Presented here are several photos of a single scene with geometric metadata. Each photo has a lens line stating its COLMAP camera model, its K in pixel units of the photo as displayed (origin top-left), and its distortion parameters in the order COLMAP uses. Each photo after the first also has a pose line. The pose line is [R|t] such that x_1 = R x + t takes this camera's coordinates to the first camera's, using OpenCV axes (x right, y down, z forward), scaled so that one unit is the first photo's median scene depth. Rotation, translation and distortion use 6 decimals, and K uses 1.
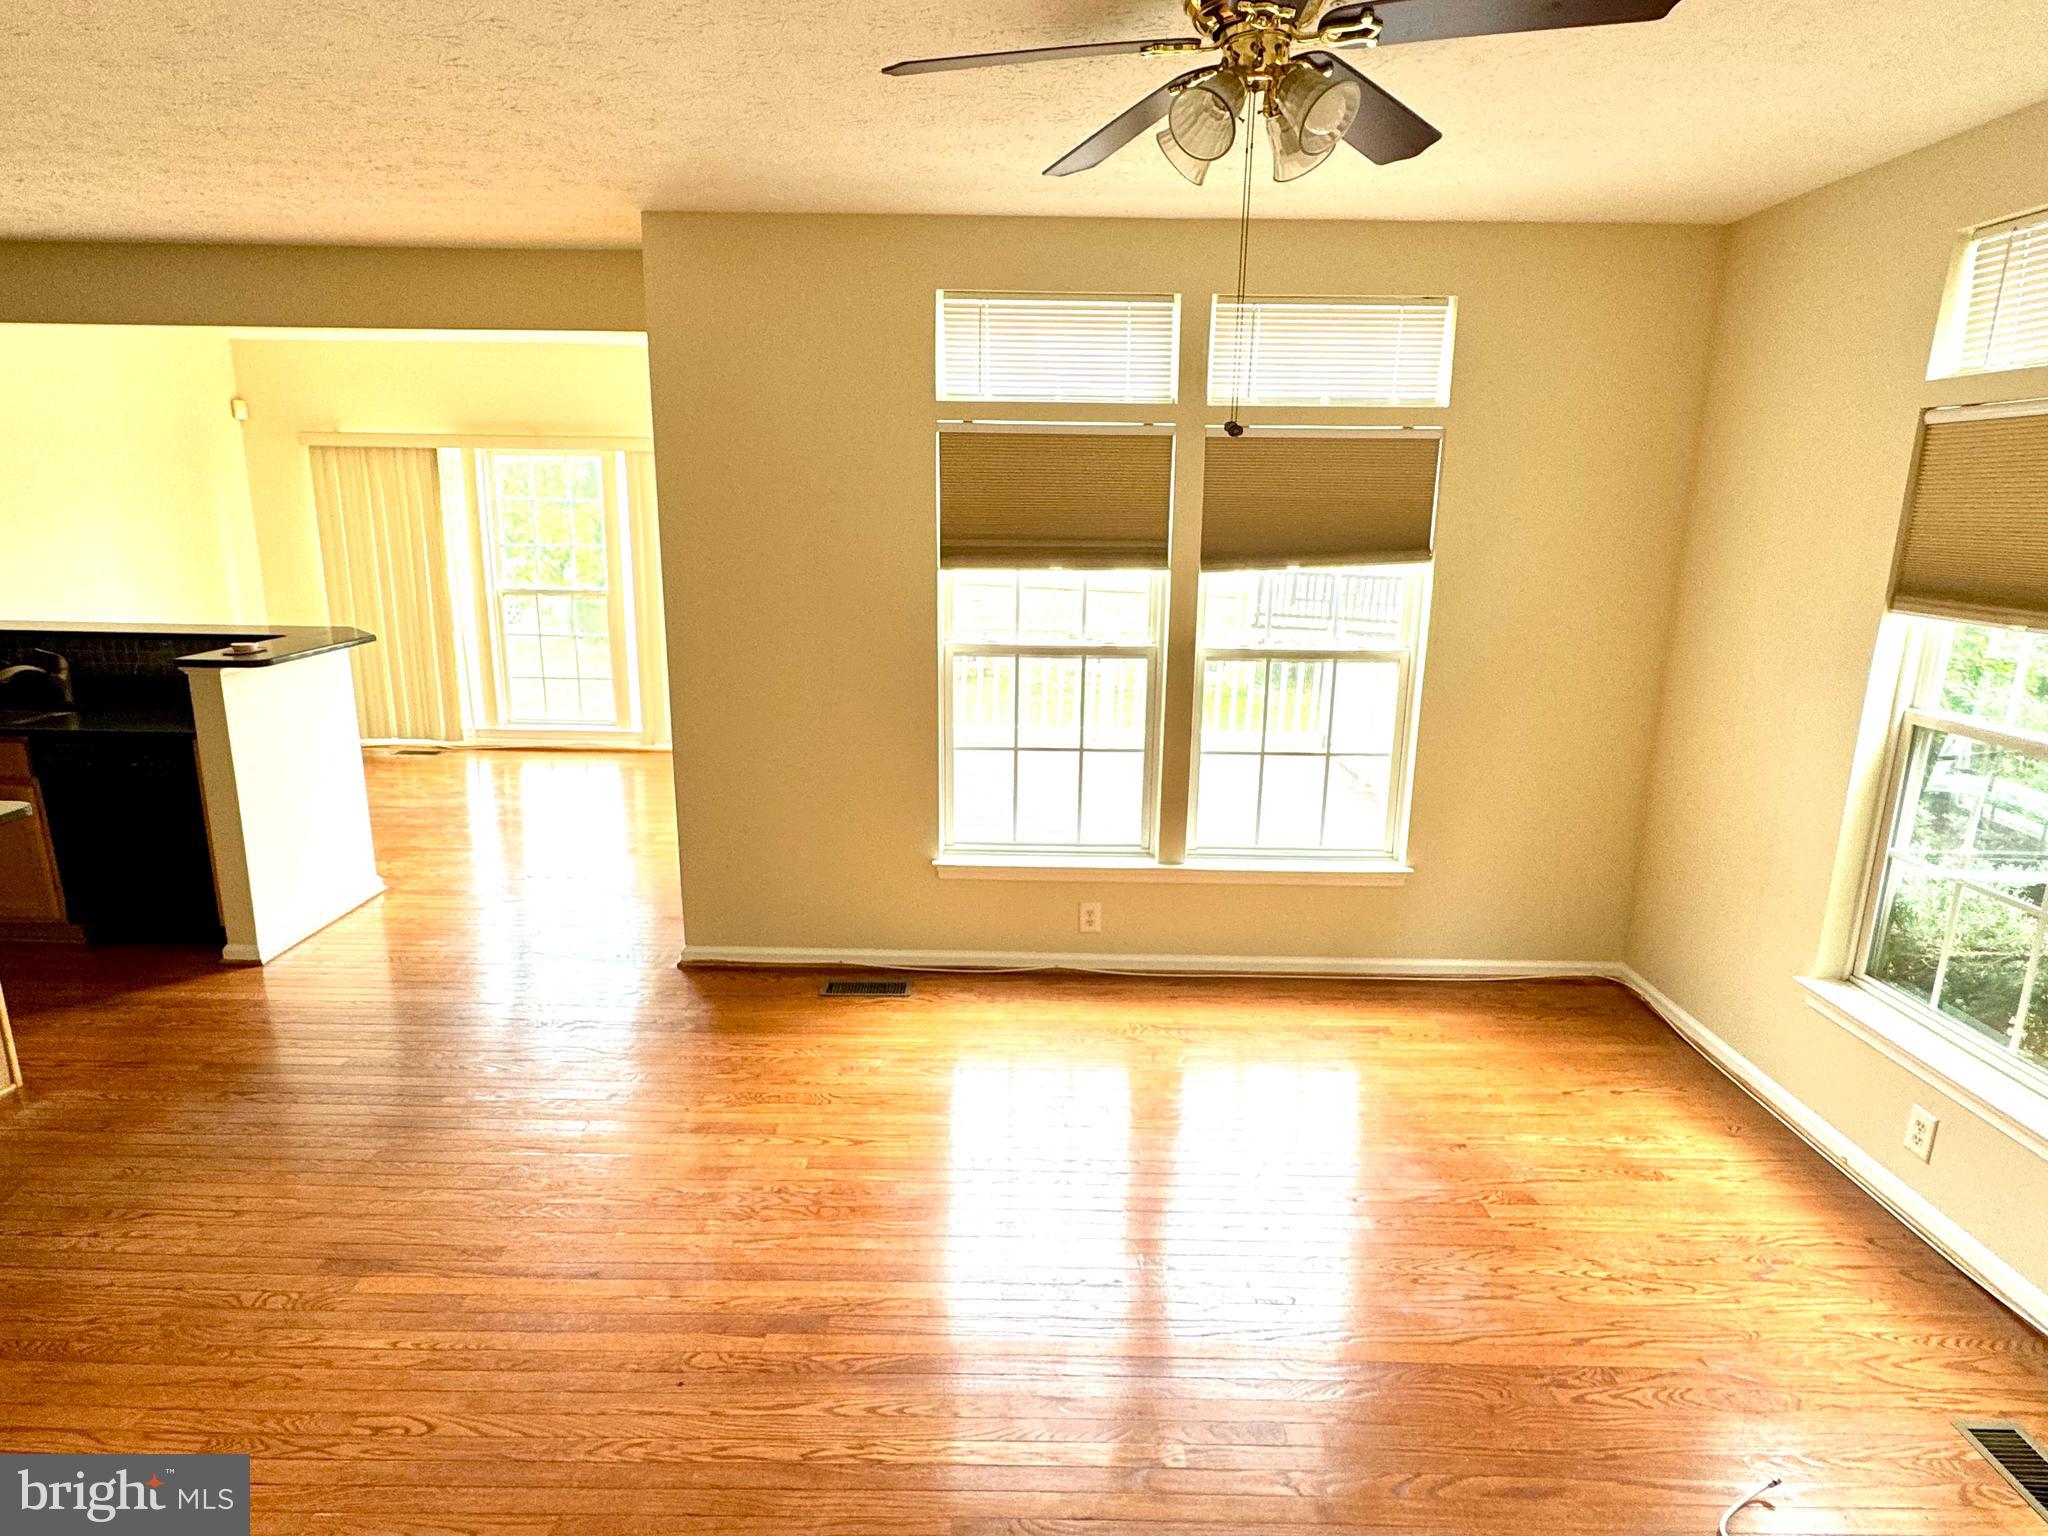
lens RADIAL K [[1125.8, 0, 1019.4], [0, 1125.8, 760.3], [0, 0, 1]] dist [0.001516, -0.001093]
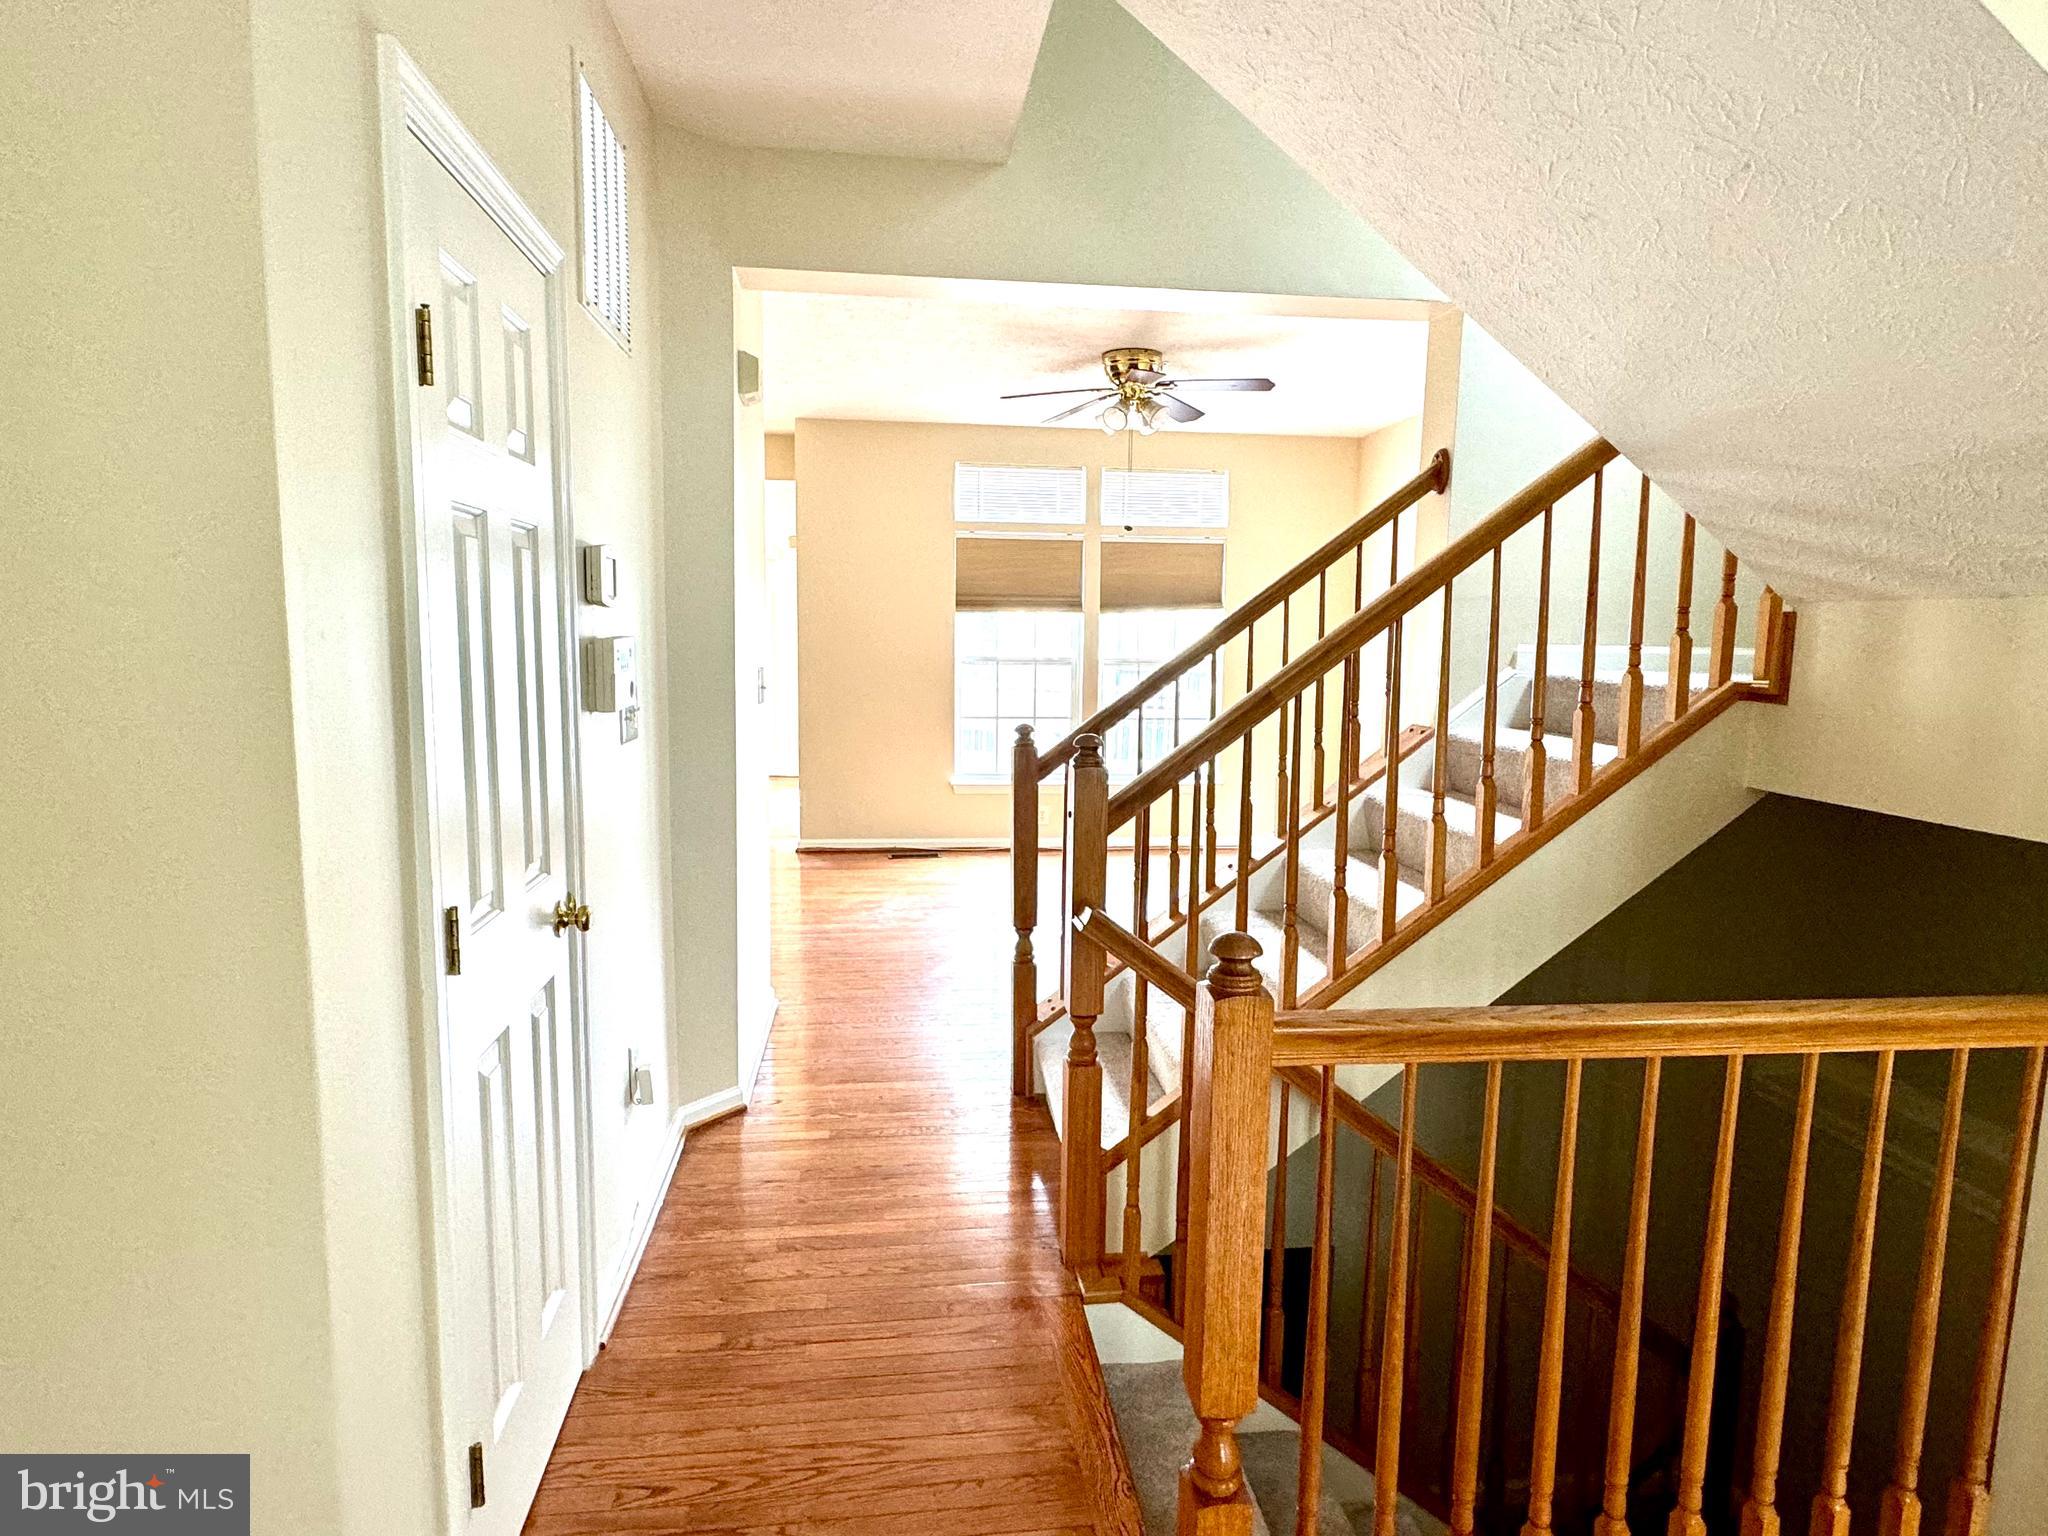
lens RADIAL K [[1125.8, 0, 1019.4], [0, 1125.8, 760.3], [0, 0, 1]] dist [0.001516, -0.001093]
pose [[0.991293, -0.011013, 0.131217, -0.198432], [0.026022, 0.993229, -0.113222, 0.256856], [-0.129082, 0.115651, 0.984867, -0.713144]]
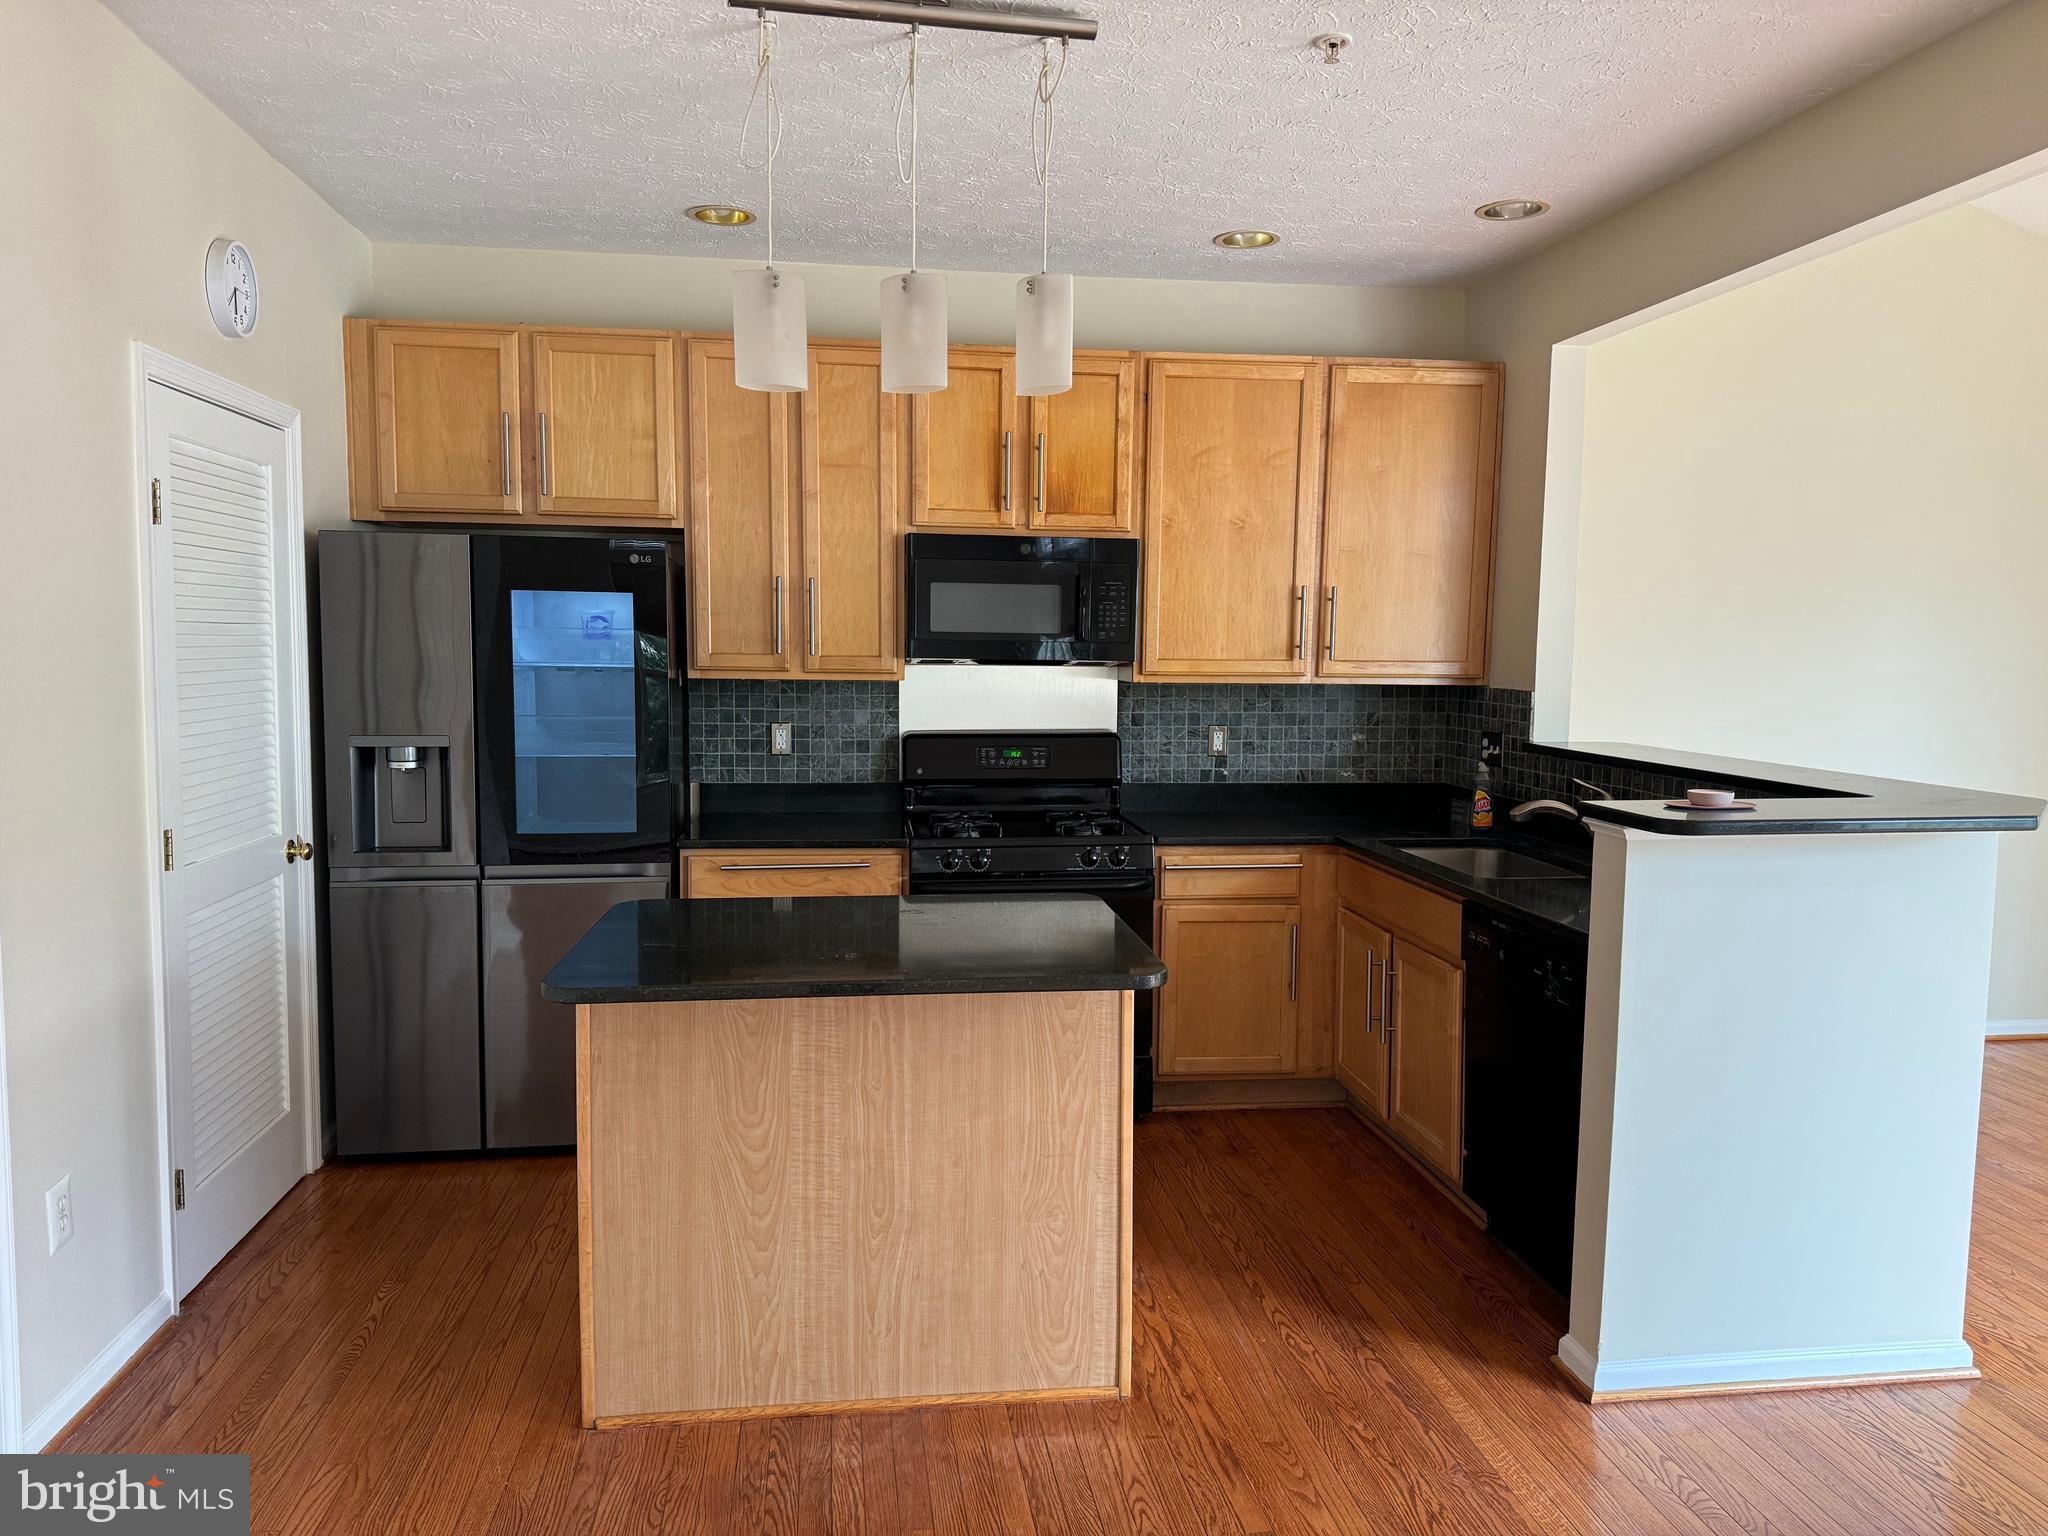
lens RADIAL K [[1428.1, 0, 1024.0], [0, 1428.1, 768.0], [0, 0, 1]] dist [0.185795, -0.353644]
pose [[0.147385, 0.072633, -0.986409, -0.073650], [-0.234865, 0.971345, 0.036431, -0.064879], [0.960789, 0.226304, 0.160221, 0.590655]]
